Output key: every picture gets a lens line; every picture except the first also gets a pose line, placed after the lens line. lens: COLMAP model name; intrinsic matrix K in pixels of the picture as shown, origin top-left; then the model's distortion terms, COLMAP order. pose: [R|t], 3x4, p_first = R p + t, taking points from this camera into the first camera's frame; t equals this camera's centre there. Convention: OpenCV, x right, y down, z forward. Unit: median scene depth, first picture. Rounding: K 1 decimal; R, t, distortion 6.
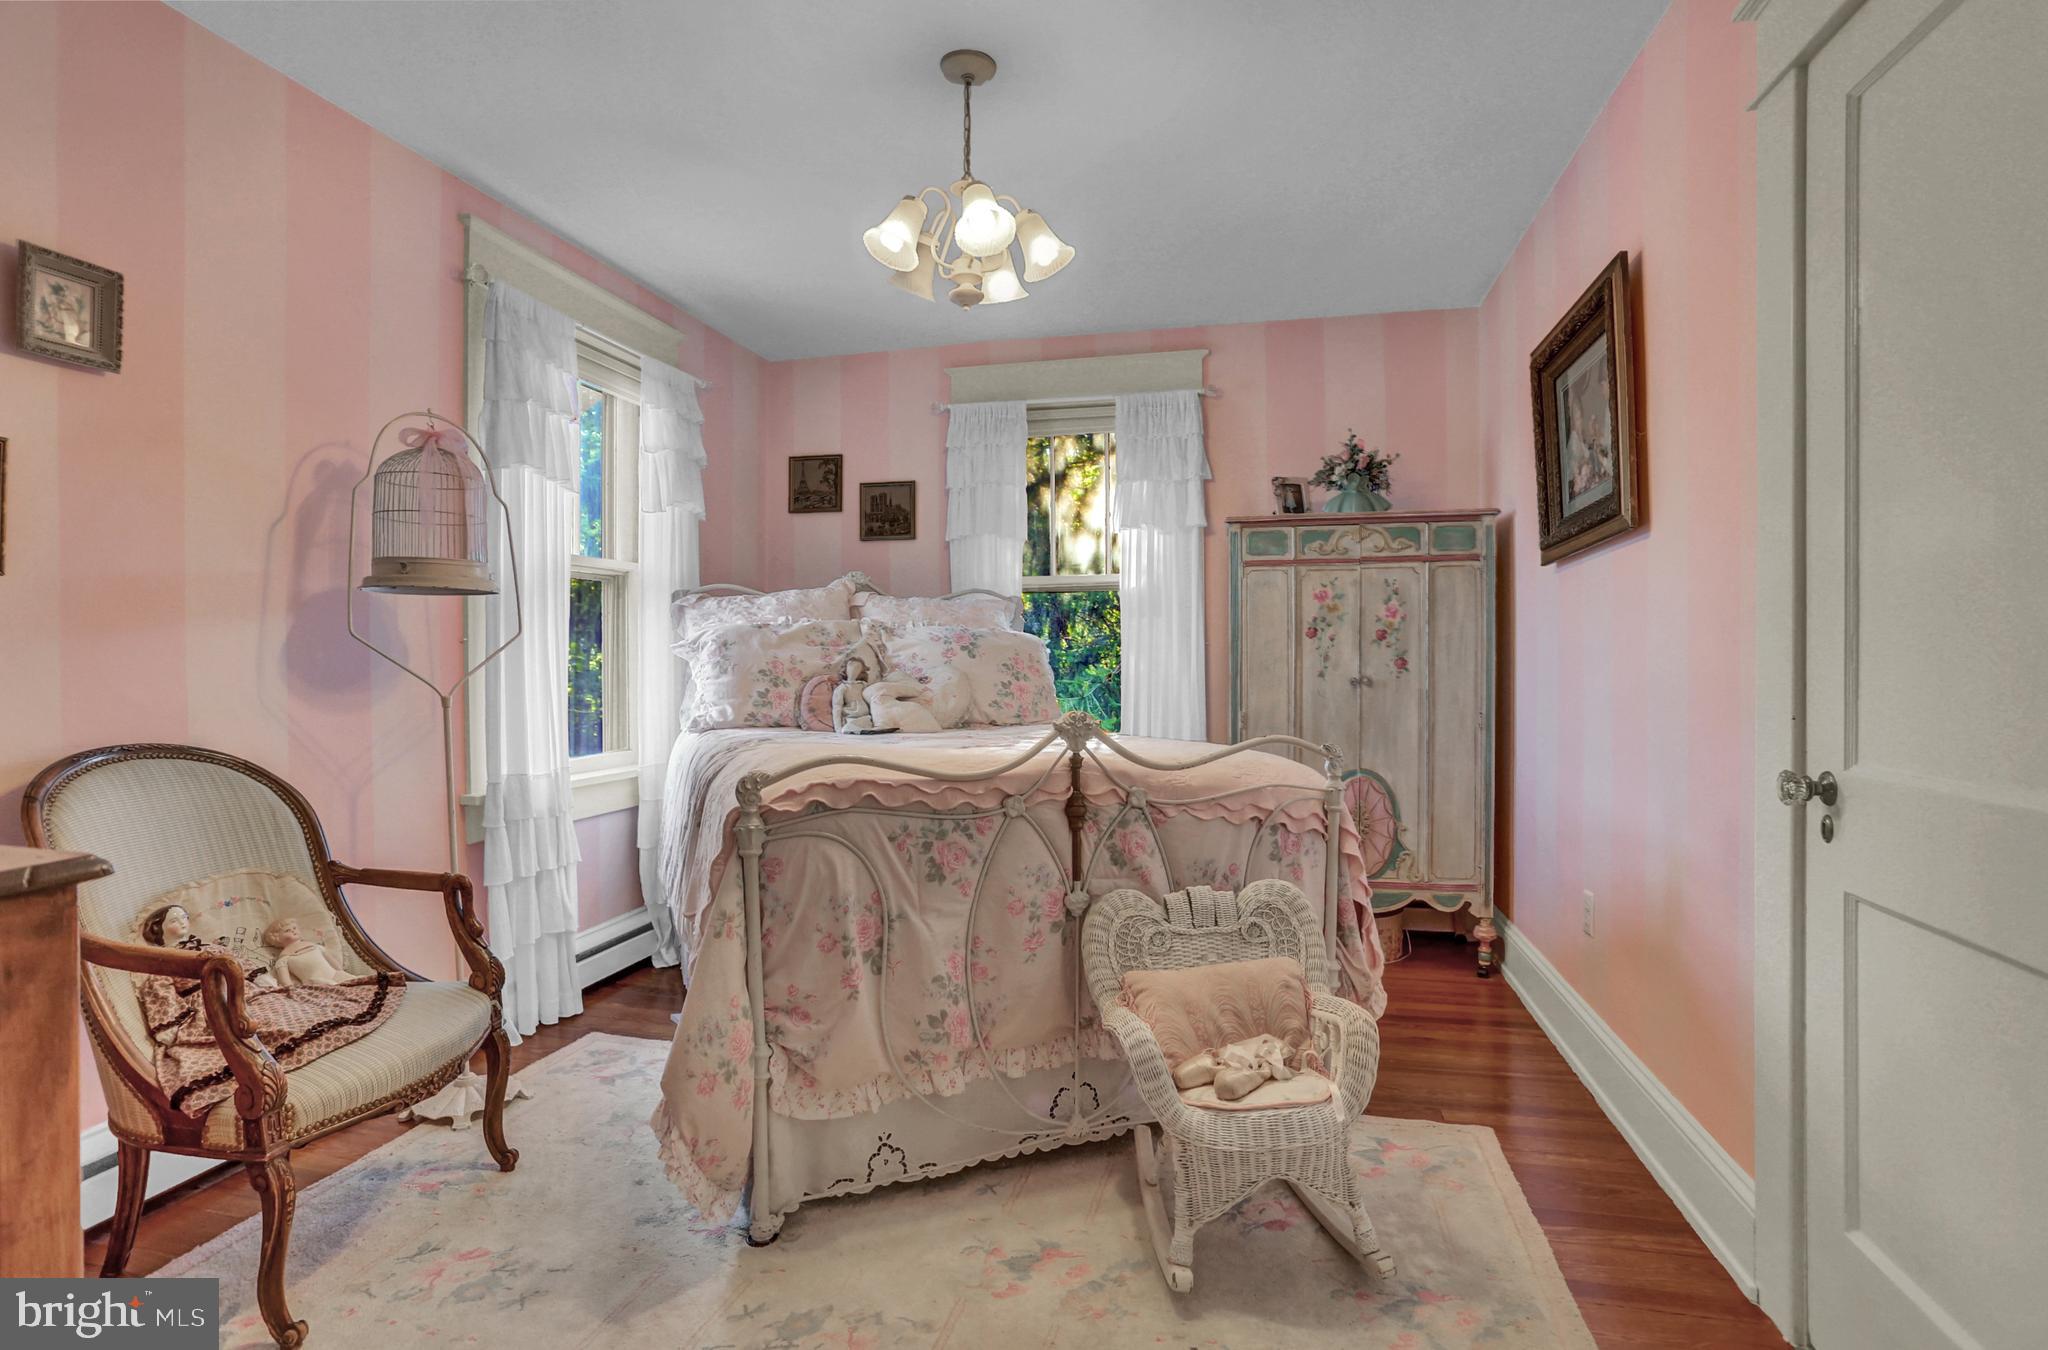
lens RADIAL K [[1017.7, 0, 1024.0], [0, 1017.7, 675.0], [0, 0, 1]] dist [-0.001435, -0.000092]
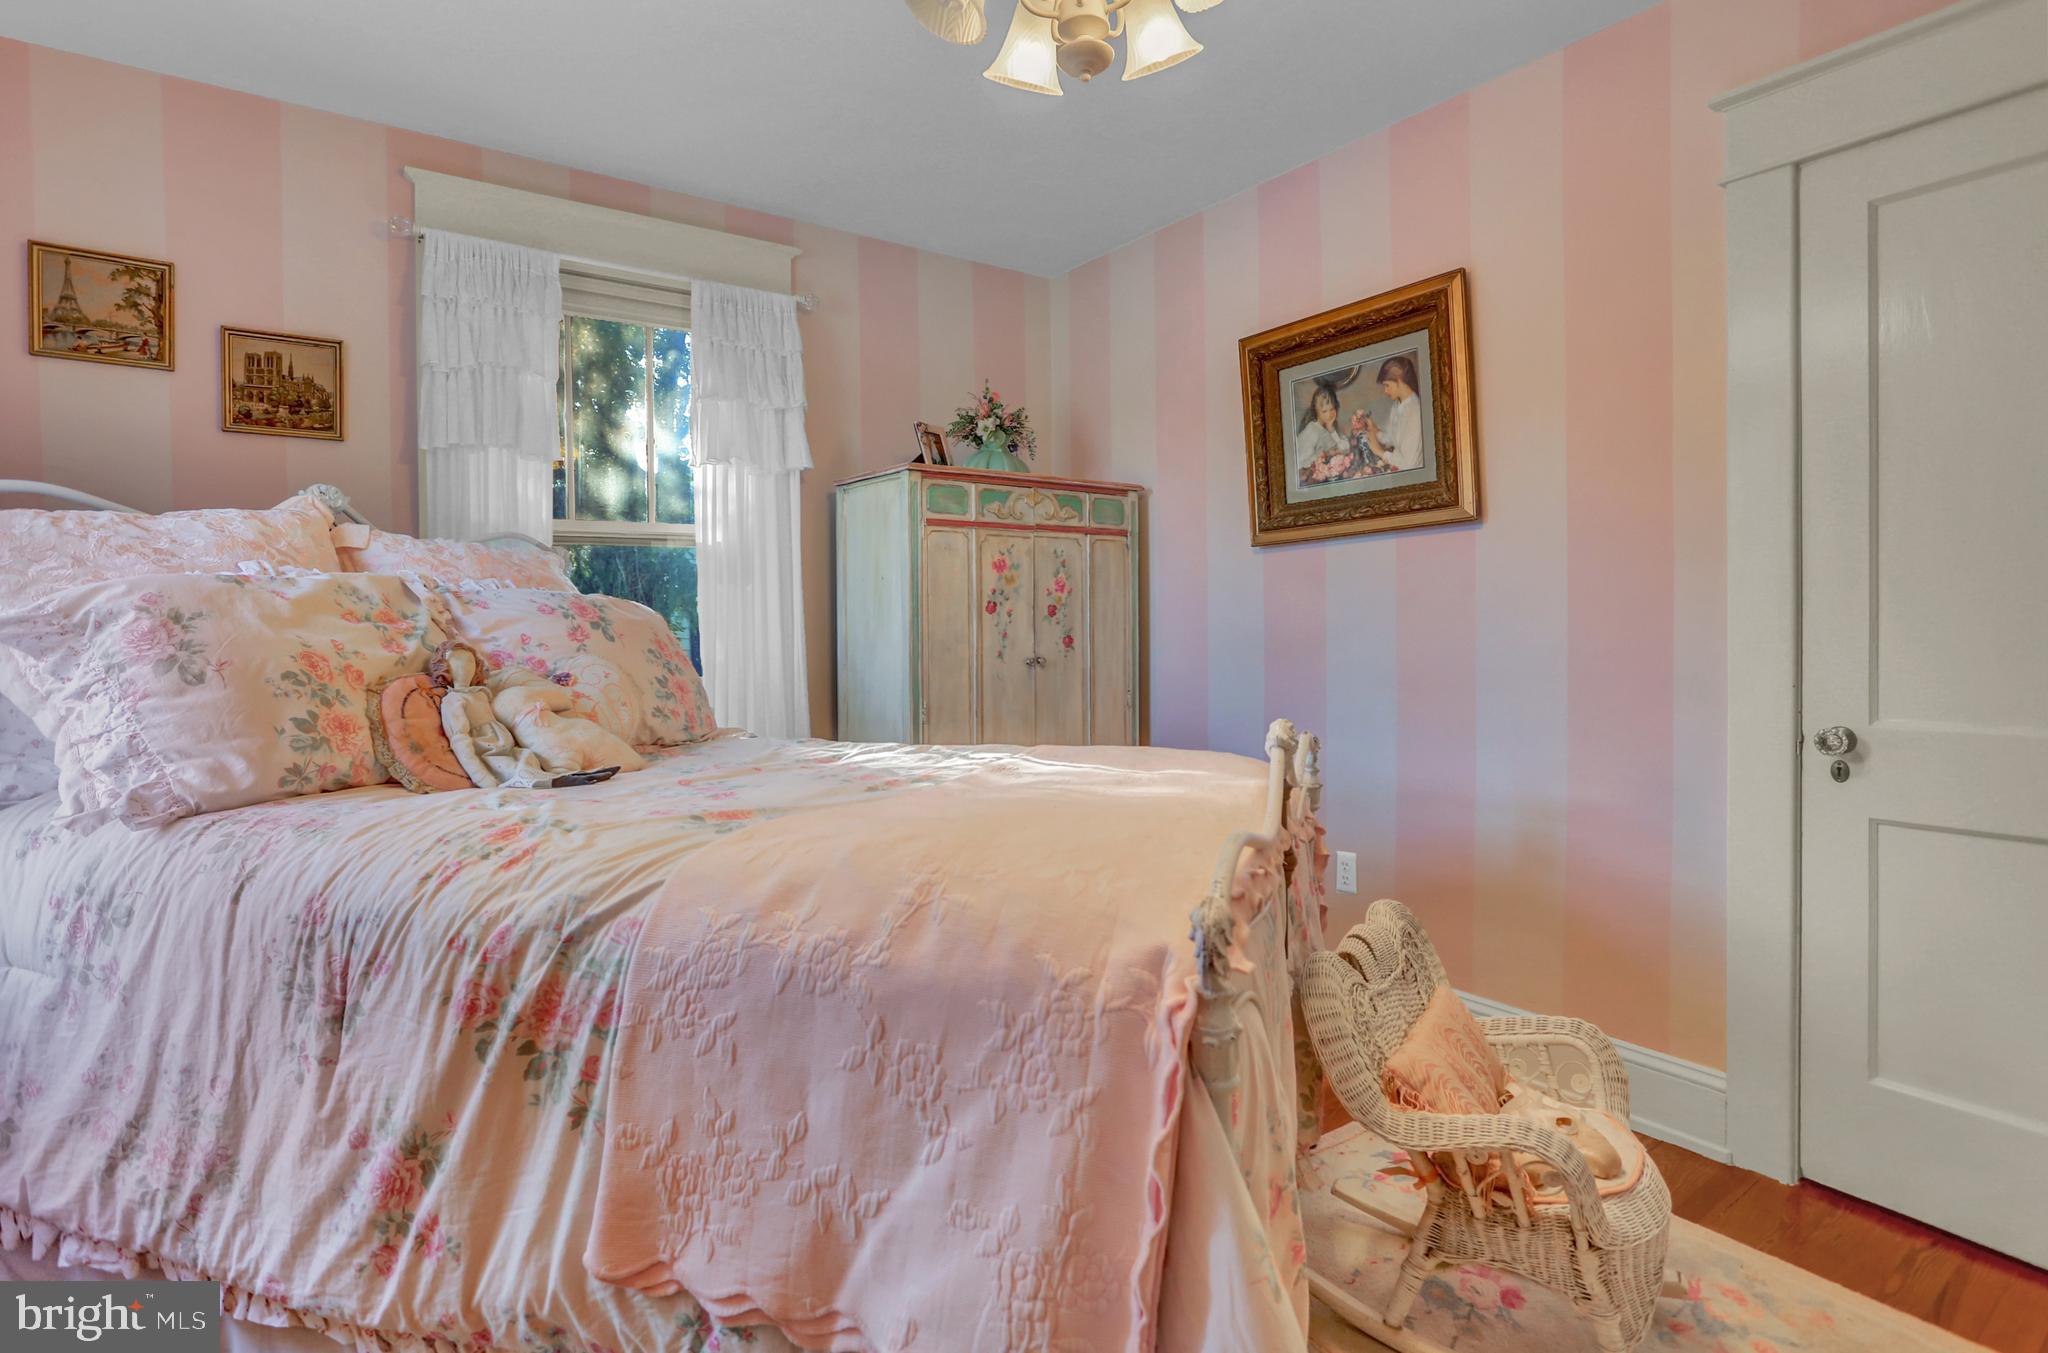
lens RADIAL K [[1009.3, 0, 1024.5], [0, 1009.3, 650.6], [0, 0, 1]] dist [-0.057543, 0.038896]
pose [[0.675965, -0.019307, 0.736681, -0.333728], [0.018057, 0.999791, 0.009634, -0.012217], [-0.736713, 0.006790, 0.676172, 0.399781]]
